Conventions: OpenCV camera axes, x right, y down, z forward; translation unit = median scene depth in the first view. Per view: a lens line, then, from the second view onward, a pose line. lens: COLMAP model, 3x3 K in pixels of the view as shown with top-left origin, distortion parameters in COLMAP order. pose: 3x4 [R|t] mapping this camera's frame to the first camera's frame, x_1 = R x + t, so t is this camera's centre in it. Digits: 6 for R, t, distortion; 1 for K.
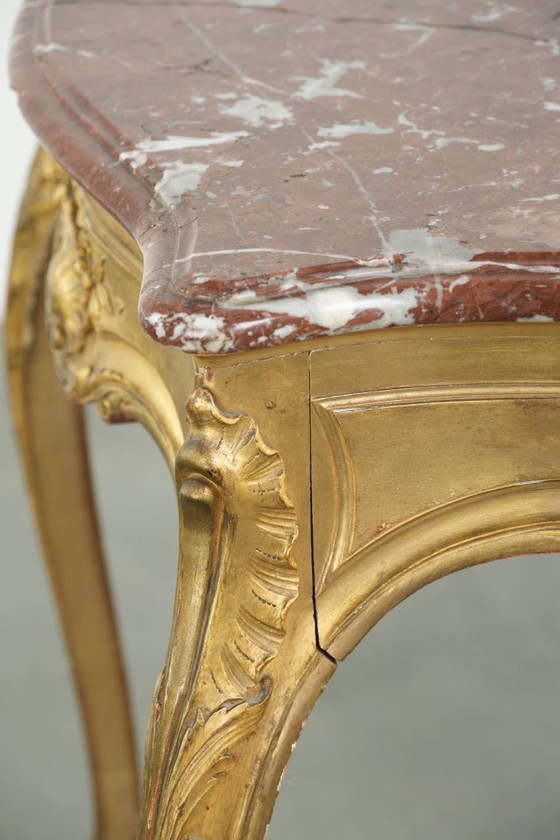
lens RADIAL K [[2990.5, 0, 280.0], [0, 2990.5, 420.0], [0, 0, 1]] dist [0.014418, -0.578156]
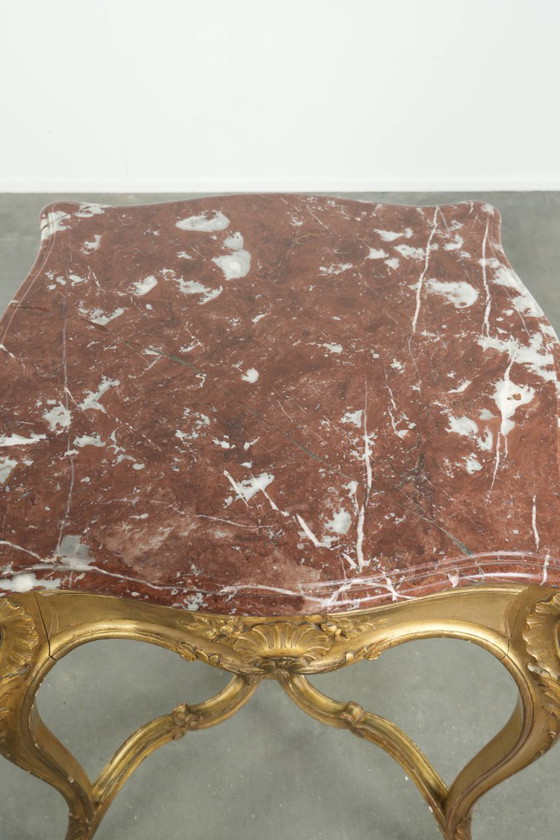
lens RADIAL K [[903.9, 0, 280.0], [0, 903.9, 420.0], [0, 0, 1]] dist [0.008811, 0.008278]
pose [[0.987938, 0.136290, -0.073512, 0.228075], [-0.100106, 0.924303, 0.368297, -0.398433], [0.118143, -0.356496, 0.926797, 0.368449]]
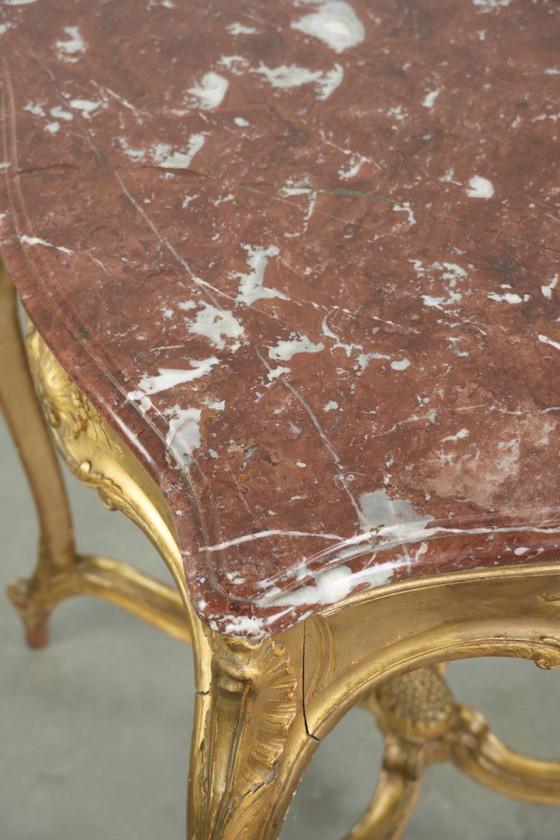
lens RADIAL K [[1717.4, 0, 280.0], [0, 1717.4, 420.0], [0, 0, 1]] dist [0.061926, 0.011651]
pose [[0.980885, -0.117666, 0.154985, -0.107952], [0.053237, 0.928349, 0.367878, -0.359671], [-0.187167, -0.352595, 0.916867, 0.283465]]
